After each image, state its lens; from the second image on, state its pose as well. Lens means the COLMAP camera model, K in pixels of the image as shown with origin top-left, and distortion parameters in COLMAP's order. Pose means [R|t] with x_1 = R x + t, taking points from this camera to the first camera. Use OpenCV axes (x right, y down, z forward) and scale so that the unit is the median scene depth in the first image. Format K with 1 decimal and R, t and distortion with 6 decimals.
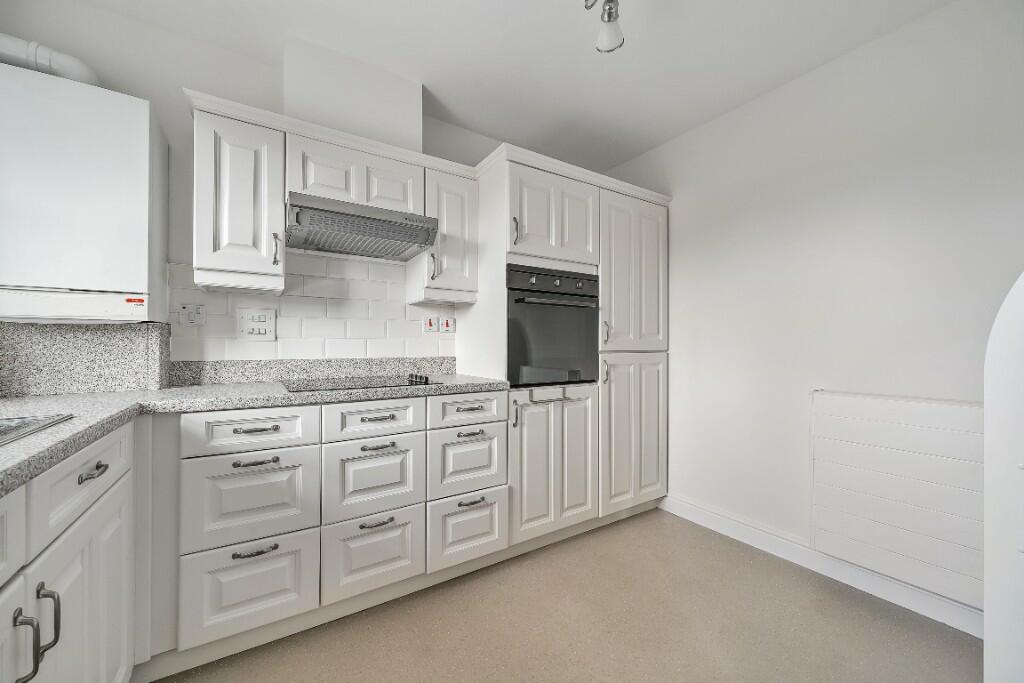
lens RADIAL K [[393.7, 0, 509.4], [0, 393.7, 339.1], [0, 0, 1]] dist [0.002913, 0.000021]
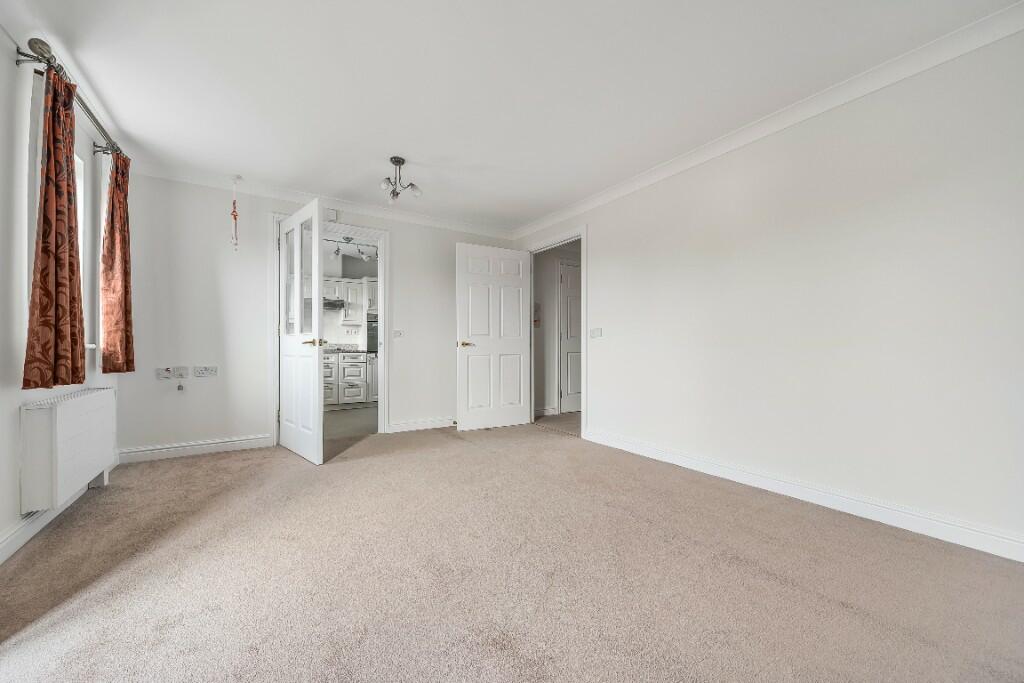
lens RADIAL K [[393.7, 0, 507.5], [0, 393.7, 345.0], [0, 0, 1]] dist [0.002913, 0.000021]
pose [[0.999974, 0.001726, -0.007022, 1.249394], [-0.001655, 0.999948, 0.010093, 0.032650], [0.007039, -0.010082, 0.999924, -2.362926]]
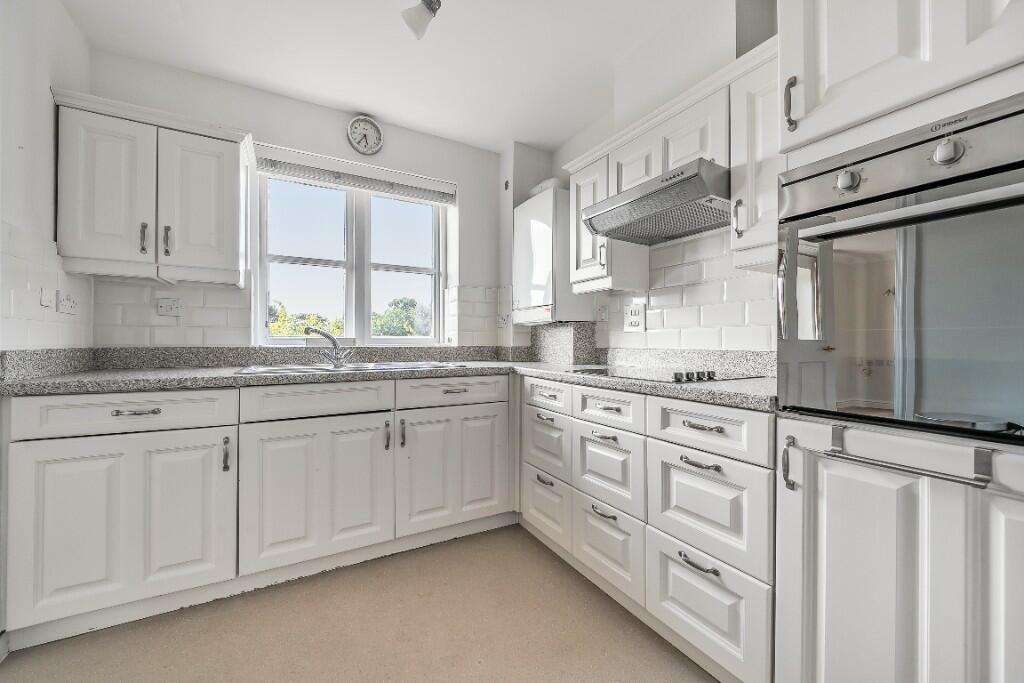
lens RADIAL K [[393.7, 0, 509.5], [0, 393.7, 338.9], [0, 0, 1]] dist [0.002913, 0.000021]
pose [[-0.025185, -0.000604, -0.999683, 0.579614], [0.012353, 0.999923, -0.000915, 0.023739], [0.999606, -0.012372, -0.025175, 0.690796]]
